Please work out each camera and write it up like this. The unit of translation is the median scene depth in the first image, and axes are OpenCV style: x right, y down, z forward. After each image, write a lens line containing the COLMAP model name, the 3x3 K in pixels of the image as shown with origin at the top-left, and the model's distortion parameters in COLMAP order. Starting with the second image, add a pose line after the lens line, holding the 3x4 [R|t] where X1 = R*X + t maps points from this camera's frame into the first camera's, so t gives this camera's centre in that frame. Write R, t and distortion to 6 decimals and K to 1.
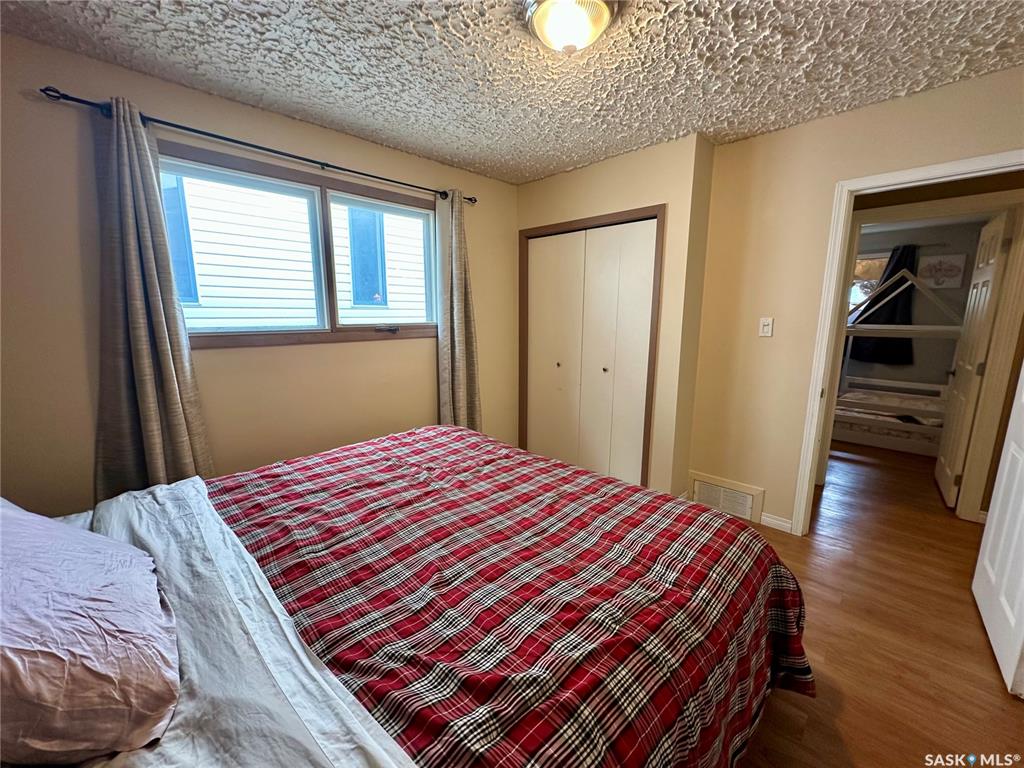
lens RADIAL K [[409.0, 0, 511.5], [0, 409.0, 388.6], [0, 0, 1]] dist [-0.003473, 0.000648]
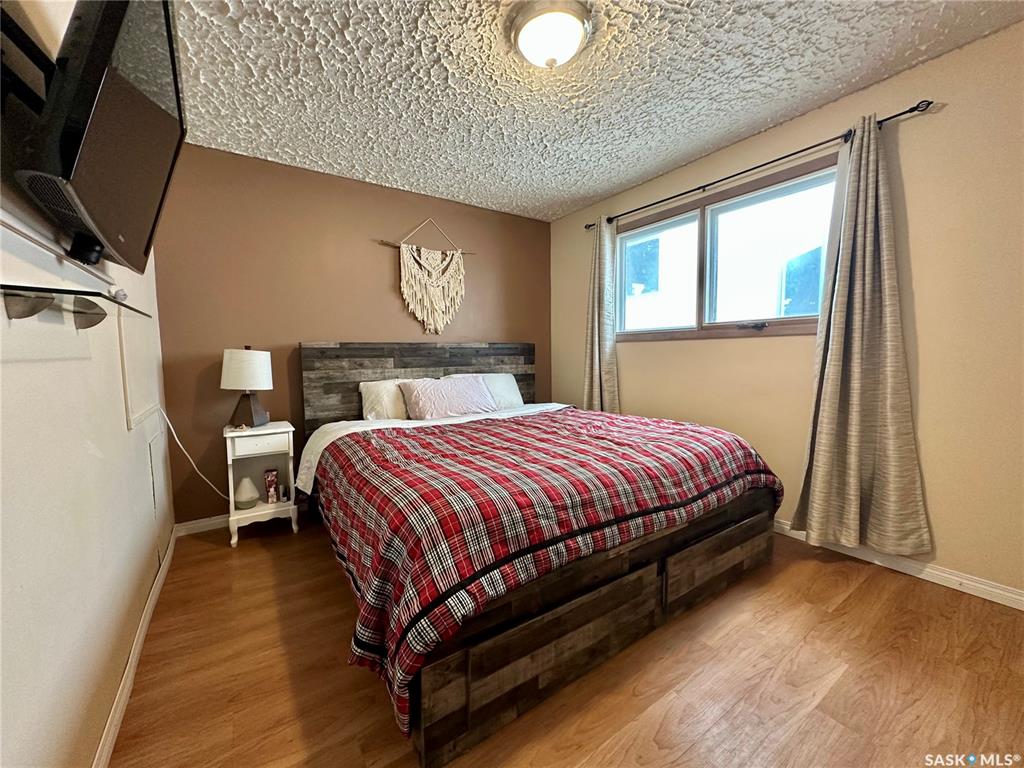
lens RADIAL K [[409.0, 0, 512.0], [0, 409.0, 383.4], [0, 0, 1]] dist [-0.003473, 0.000648]
pose [[-0.180269, 0.076310, -0.980653, 0.783209], [-0.162208, 0.981030, 0.106157, -0.029911], [0.970150, 0.178206, -0.164471, 0.714204]]
